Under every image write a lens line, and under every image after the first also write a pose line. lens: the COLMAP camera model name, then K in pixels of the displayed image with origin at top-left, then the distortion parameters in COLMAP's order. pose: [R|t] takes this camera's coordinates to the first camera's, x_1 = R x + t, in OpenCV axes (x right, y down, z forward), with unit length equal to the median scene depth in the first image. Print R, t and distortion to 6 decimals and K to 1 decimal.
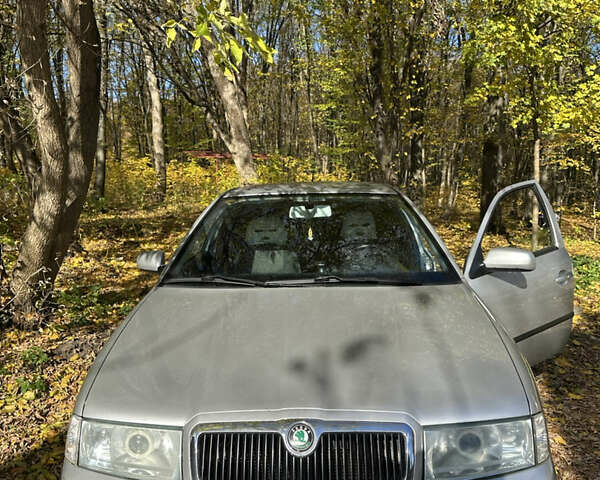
lens RADIAL K [[467.2, 0, 300.0], [0, 467.2, 240.0], [0, 0, 1]] dist [0.003079, 0.000103]
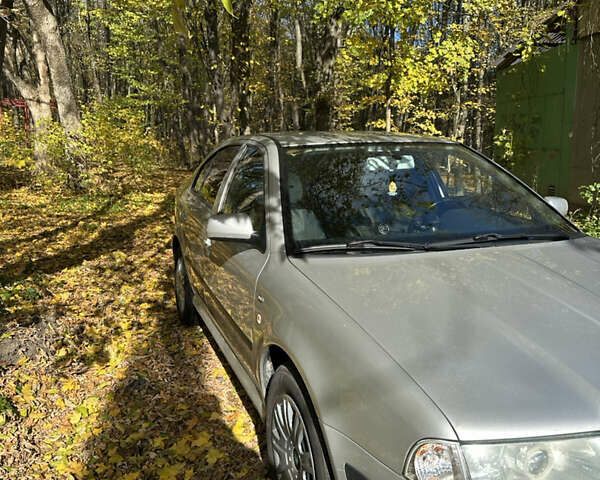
lens RADIAL K [[467.2, 0, 300.0], [0, 467.2, 240.0], [0, 0, 1]] dist [0.003079, 0.000103]
pose [[0.933207, -0.057780, 0.354663, -0.447373], [0.024780, 0.994986, 0.096896, -0.005595], [-0.358483, -0.081635, 0.929960, 0.212995]]
